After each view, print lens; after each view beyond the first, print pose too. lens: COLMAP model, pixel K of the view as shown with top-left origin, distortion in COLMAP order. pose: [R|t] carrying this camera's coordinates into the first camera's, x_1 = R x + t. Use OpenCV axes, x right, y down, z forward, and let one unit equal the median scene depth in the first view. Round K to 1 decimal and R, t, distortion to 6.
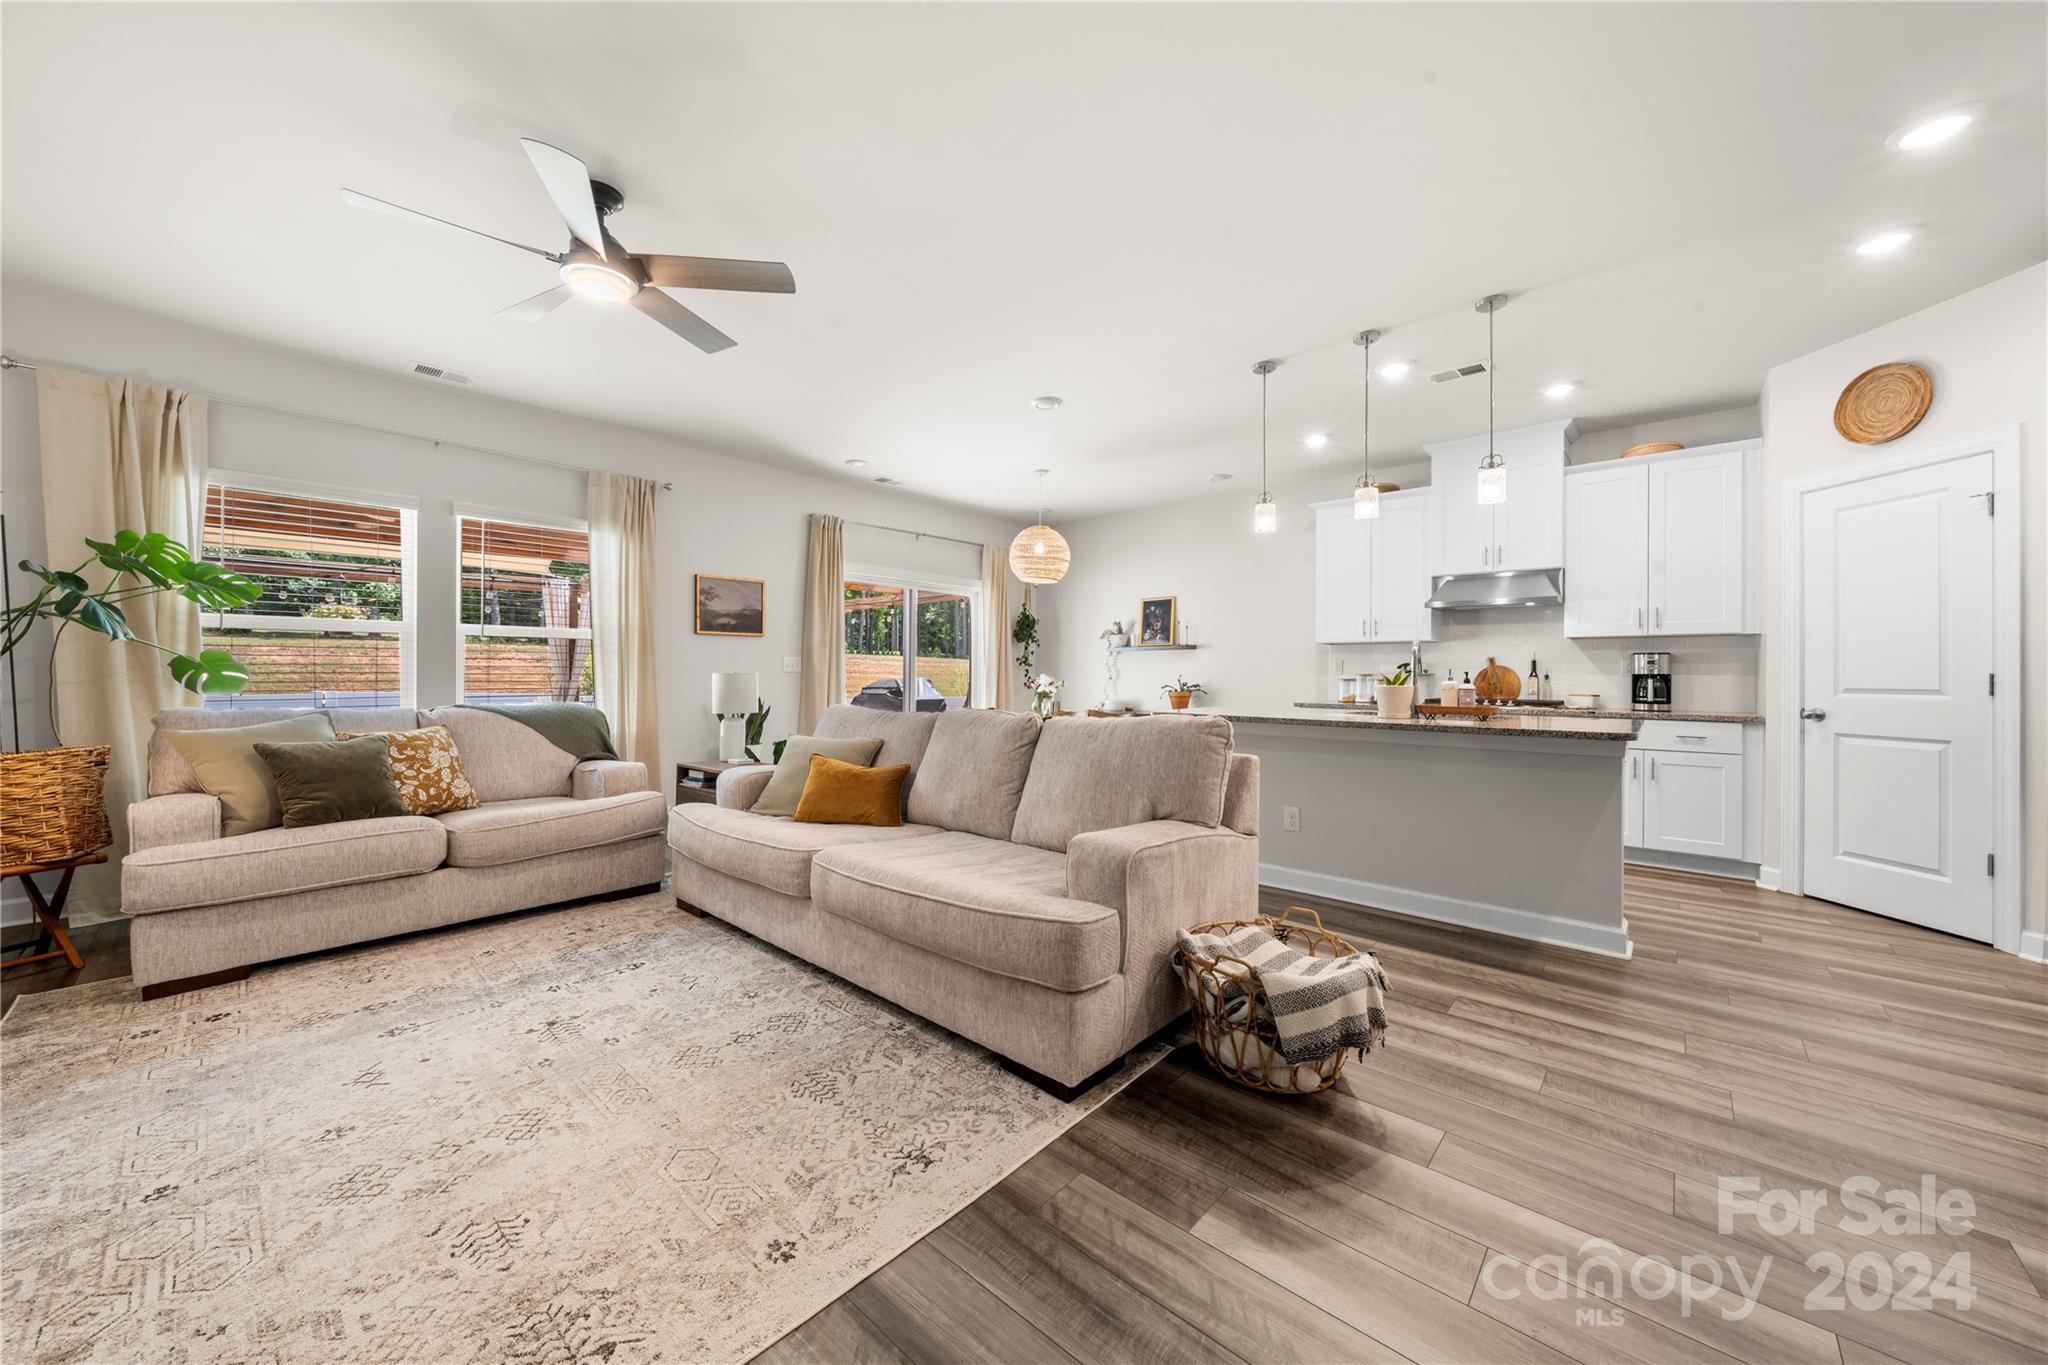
lens RADIAL K [[735.6, 0, 1017.1], [0, 735.6, 671.3], [0, 0, 1]] dist [-0.001404, -0.000333]
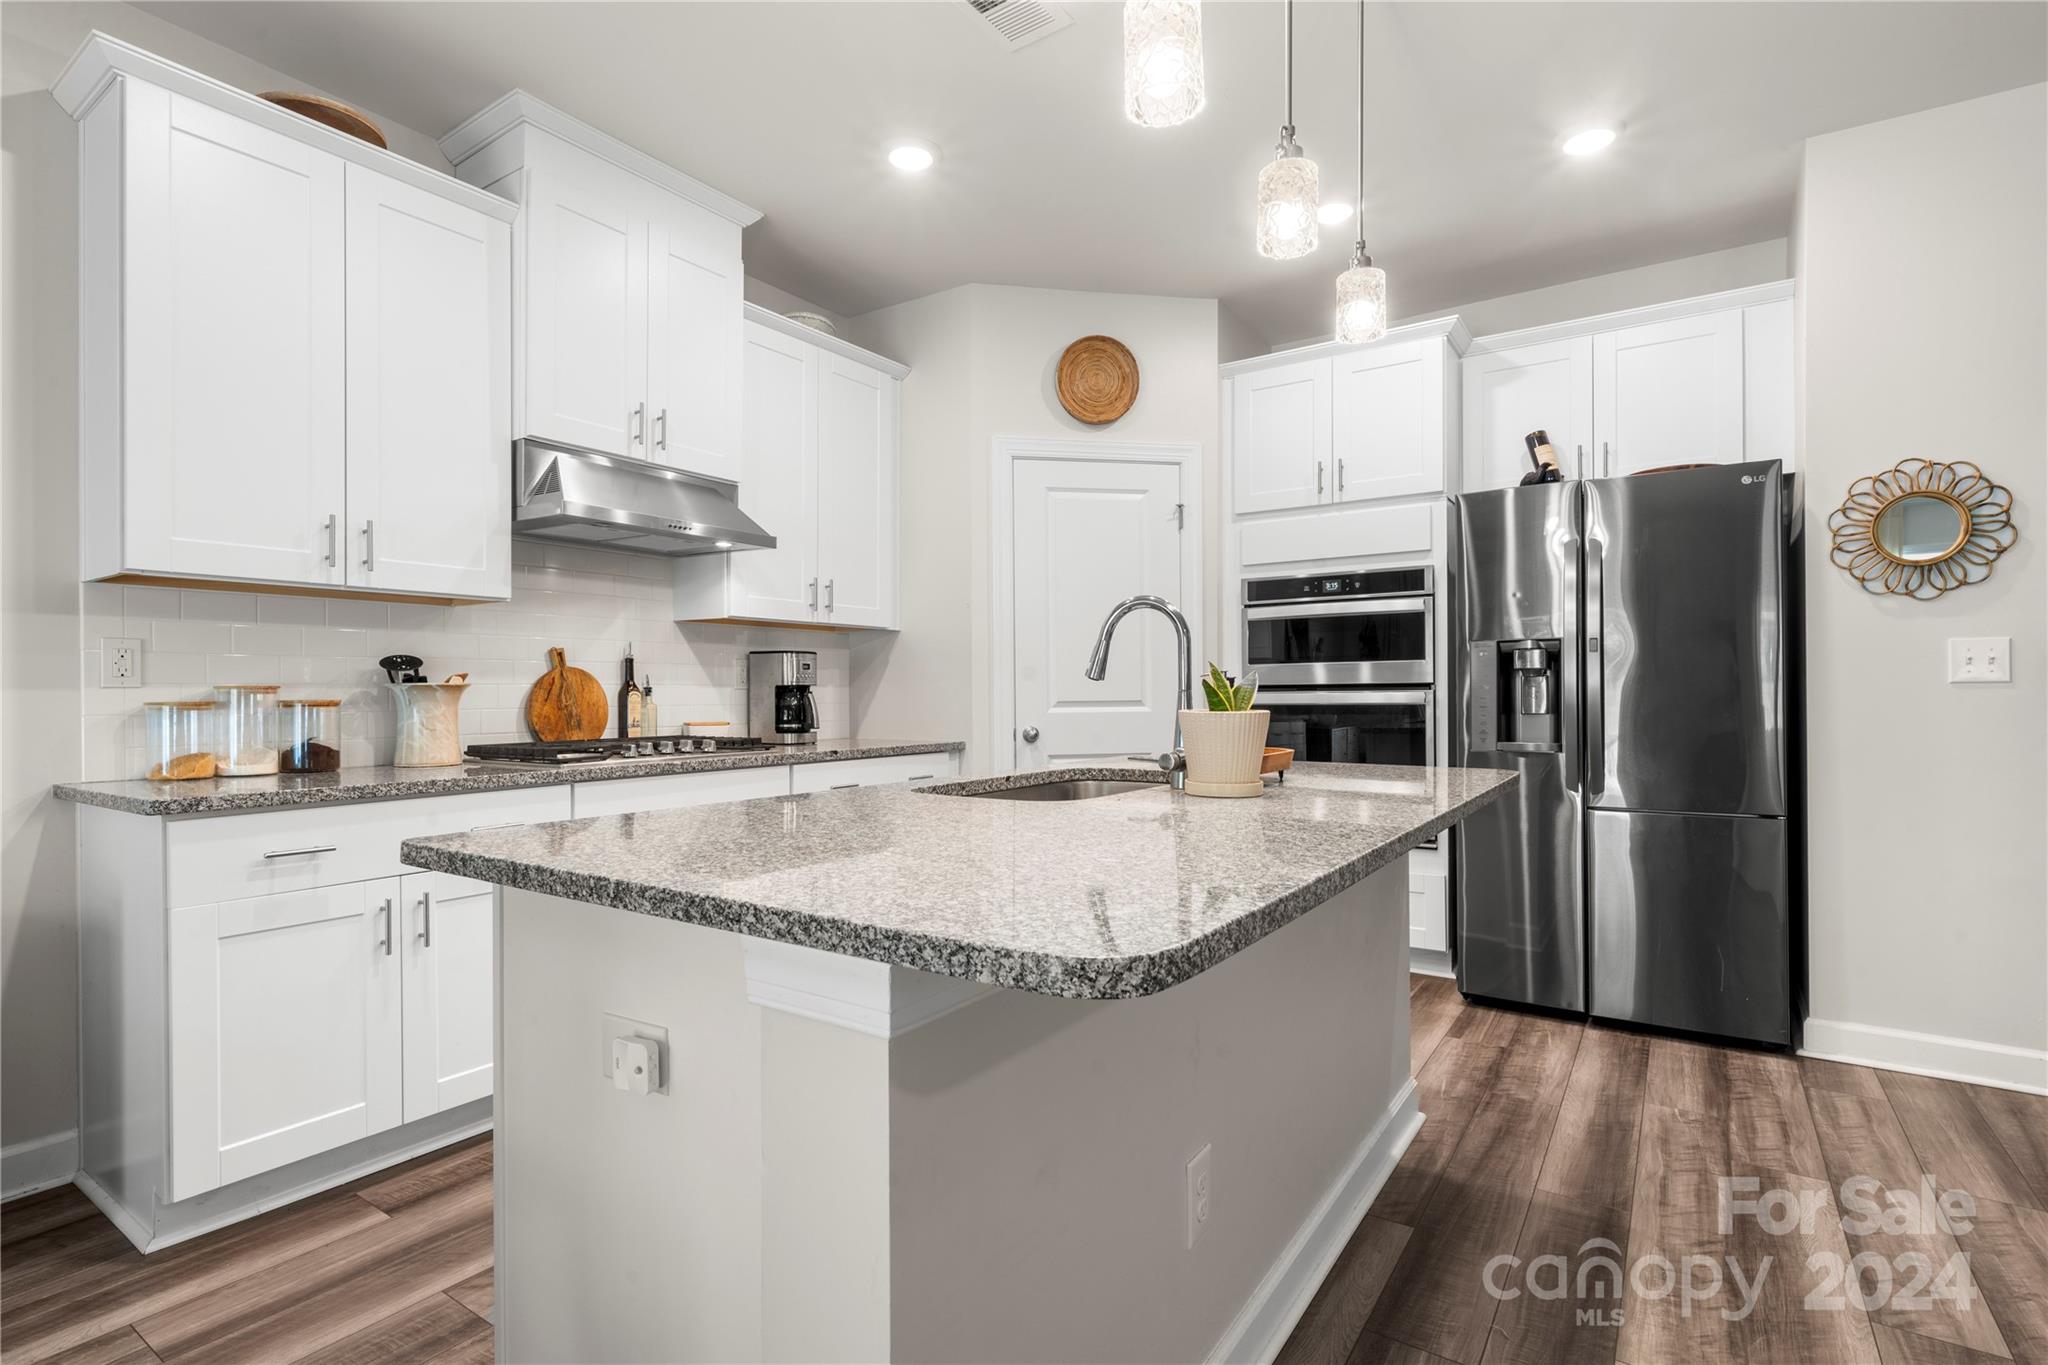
lens RADIAL K [[977.6, 0, 1016.6], [0, 977.6, 690.3], [0, 0, 1]] dist [-0.000363, 0.000344]
pose [[-0.136605, -0.003220, 0.990620, 0.015573], [-0.000240, 0.999995, 0.003218, 0.006911], [-0.990626, 0.000202, -0.136605, 1.188809]]
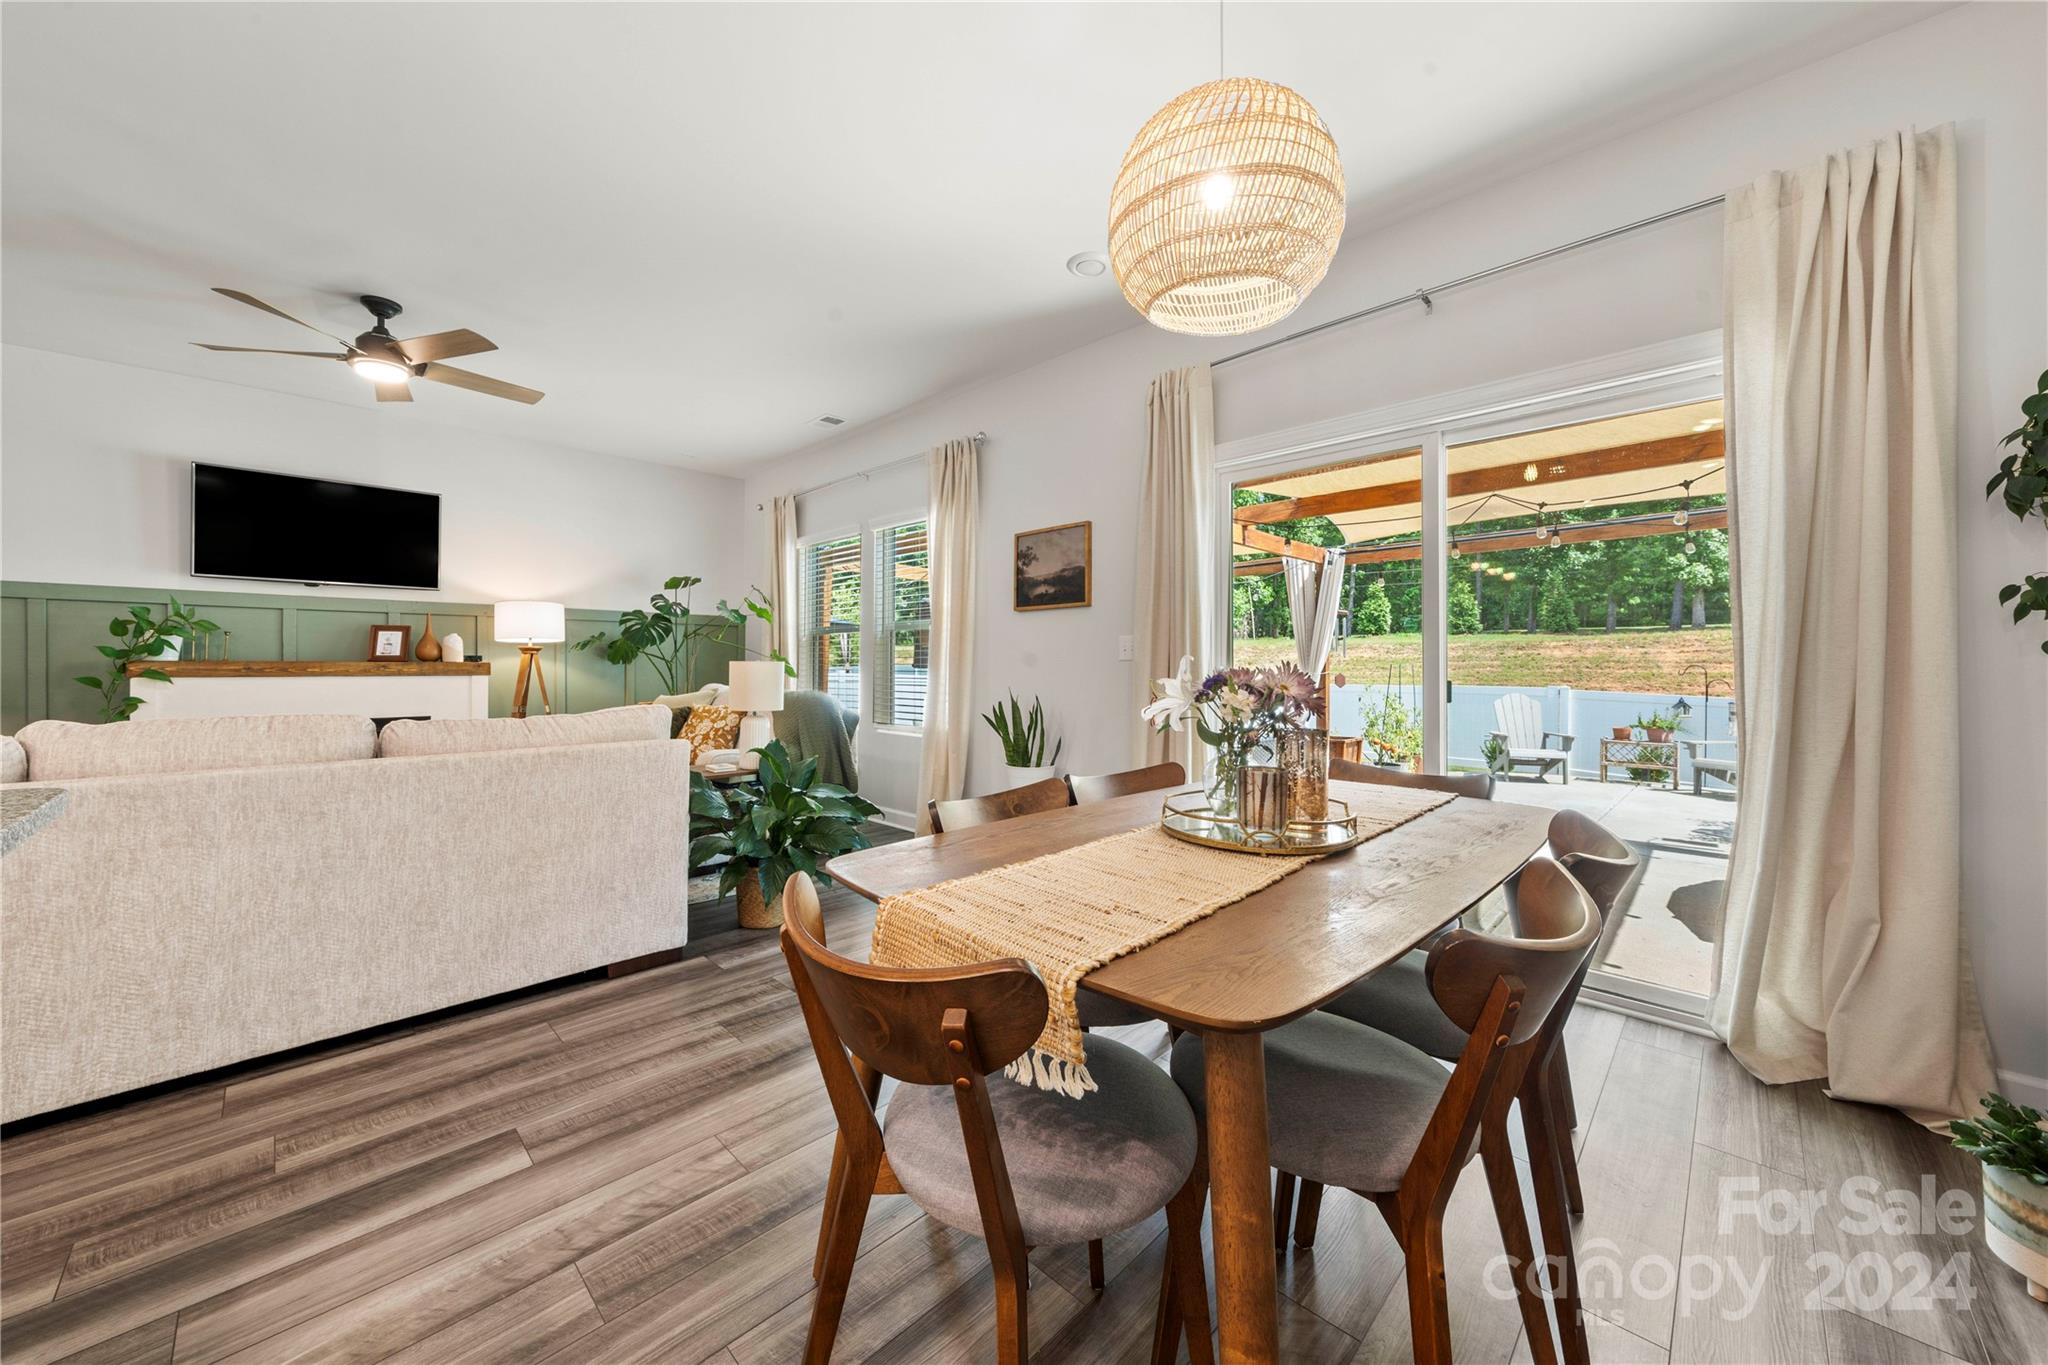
lens RADIAL K [[736.3, 0, 1015.3], [0, 736.3, 662.7], [0, 0, 1]] dist [-0.002541, 0.000012]
pose [[-0.040432, -0.008412, -0.999147, 0.500932], [0.001210, 0.999963, -0.008467, 0.012777], [0.999182, -0.001551, -0.040421, 1.561070]]
